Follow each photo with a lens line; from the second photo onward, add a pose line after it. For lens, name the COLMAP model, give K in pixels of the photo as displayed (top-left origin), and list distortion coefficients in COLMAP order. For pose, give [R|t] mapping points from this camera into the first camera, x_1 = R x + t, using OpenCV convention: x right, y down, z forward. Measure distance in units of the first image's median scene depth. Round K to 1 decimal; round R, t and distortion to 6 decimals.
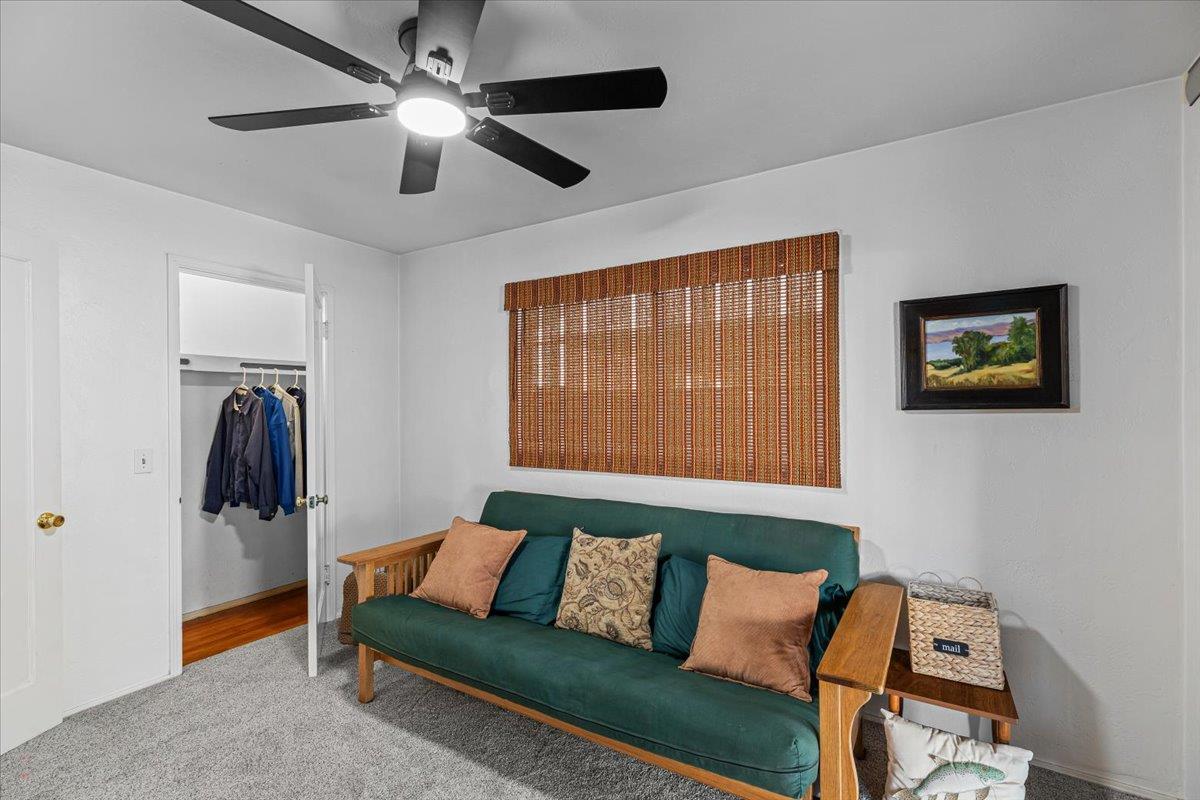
lens RADIAL K [[539.1, 0, 601.0], [0, 539.1, 407.9], [0, 0, 1]] dist [0.008744, -0.000171]
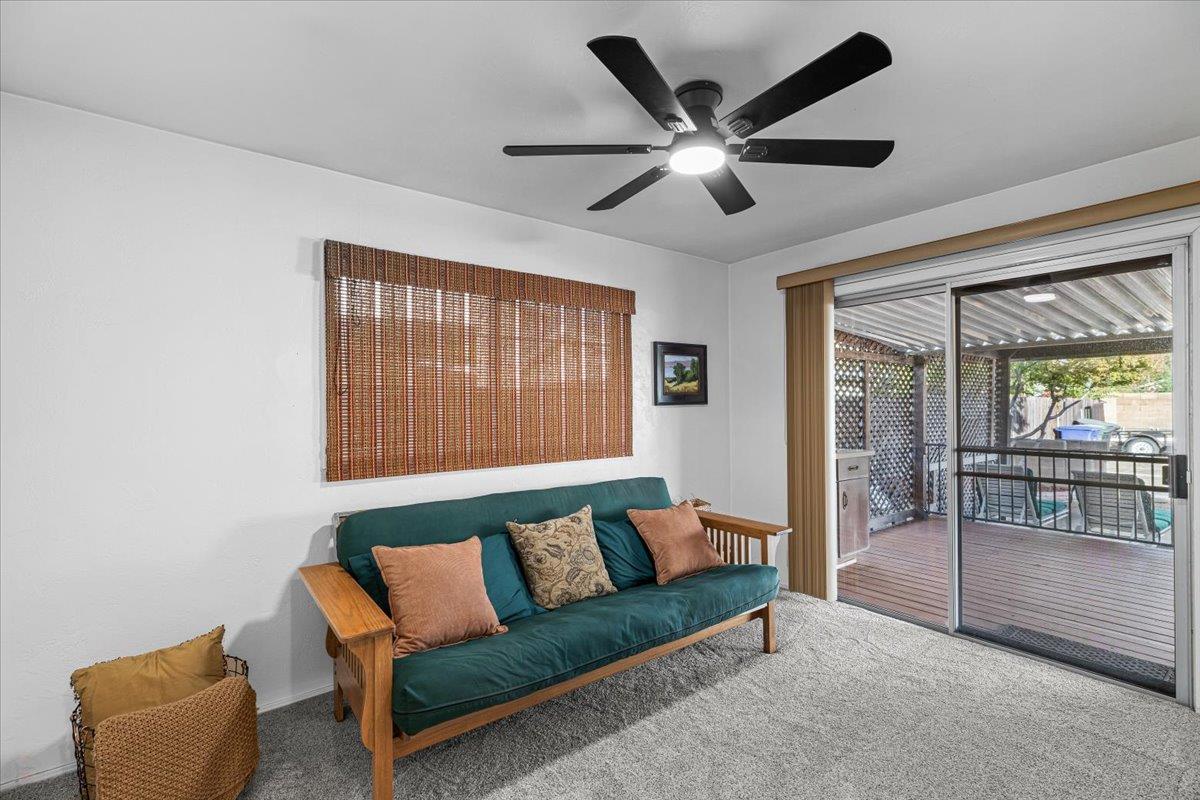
lens RADIAL K [[539.1, 0, 600.9], [0, 539.1, 401.1], [0, 0, 1]] dist [0.008744, -0.000171]
pose [[0.364392, 0.008896, 0.931203, -1.064749], [0.003282, 0.999936, -0.010837, 0.008183], [-0.931240, 0.007005, 0.364340, 0.533408]]
